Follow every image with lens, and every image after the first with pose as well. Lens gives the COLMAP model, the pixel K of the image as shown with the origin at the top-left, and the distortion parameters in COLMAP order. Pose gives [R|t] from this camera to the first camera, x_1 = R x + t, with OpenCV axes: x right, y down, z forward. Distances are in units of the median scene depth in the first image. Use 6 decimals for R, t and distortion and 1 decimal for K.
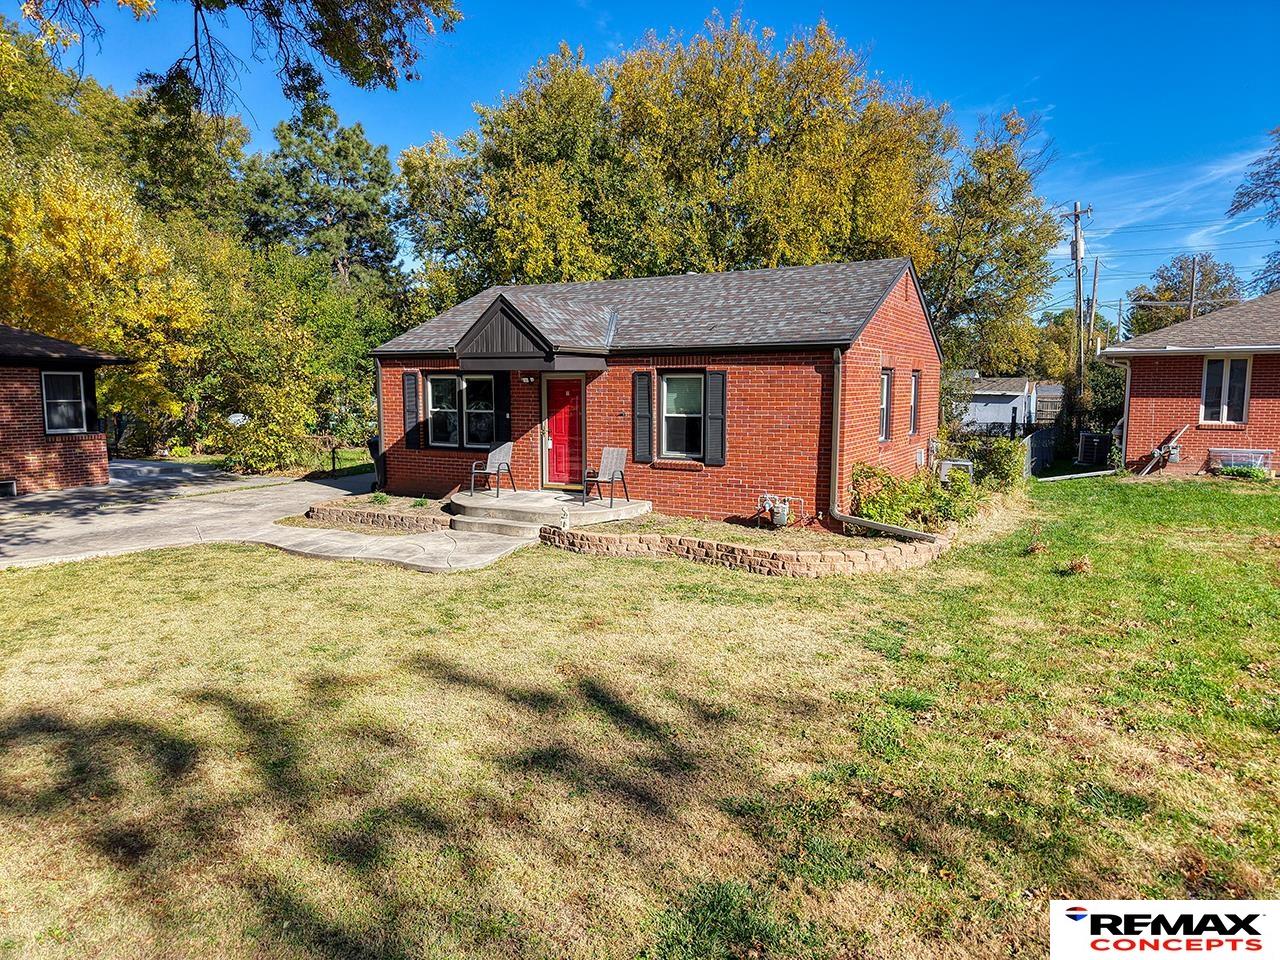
lens RADIAL K [[848.3, 0, 640.9], [0, 848.3, 482.4], [0, 0, 1]] dist [0.026422, -0.026652]
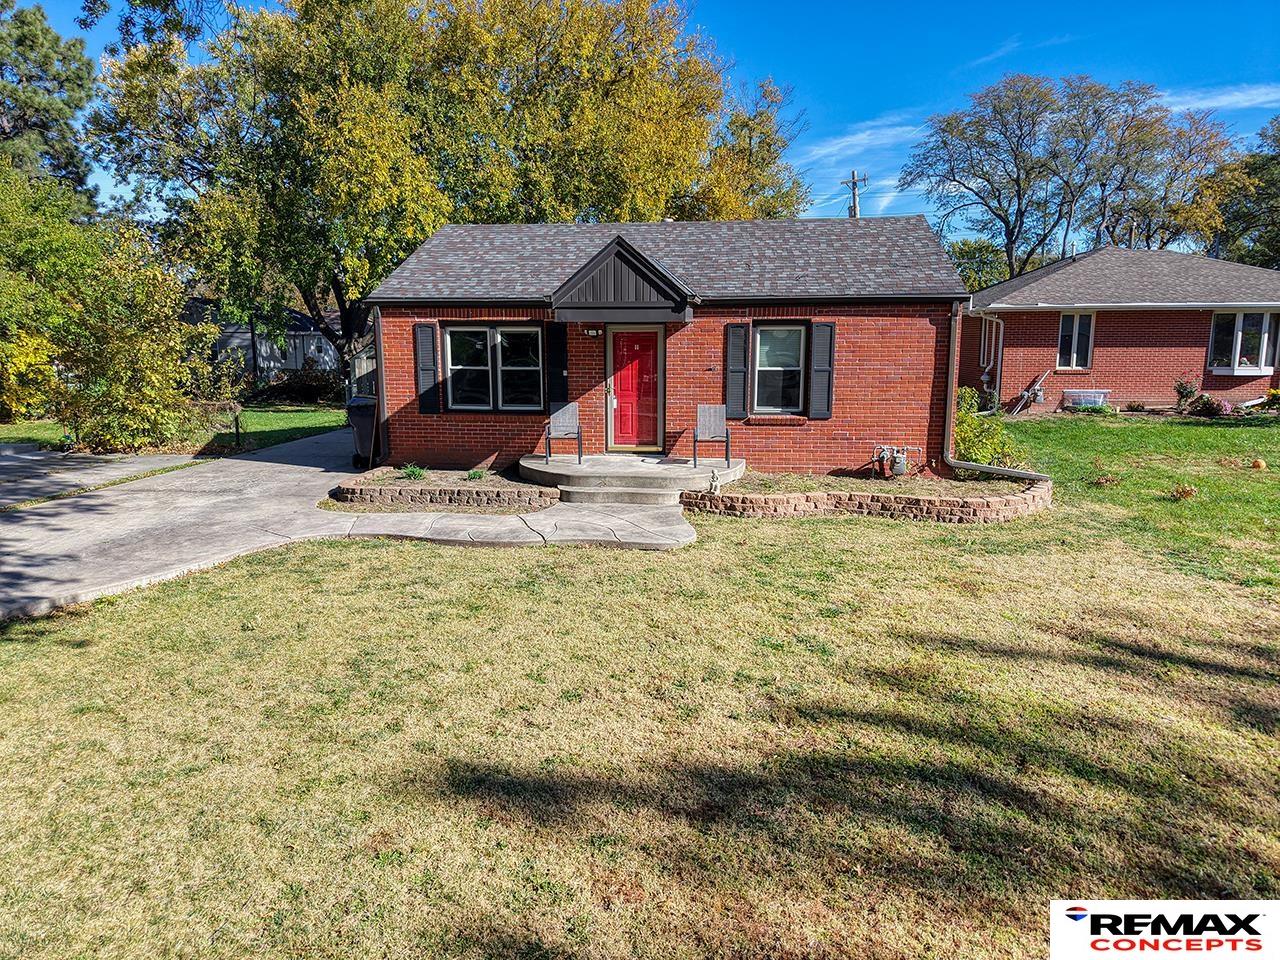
lens RADIAL K [[848.3, 0, 639.0], [0, 848.3, 484.3], [0, 0, 1]] dist [0.026422, -0.026652]
pose [[0.928867, -0.065295, 0.364612, -0.431083], [0.044507, 0.996883, 0.065139, -0.016228], [-0.367729, -0.044278, 0.928878, 0.134560]]
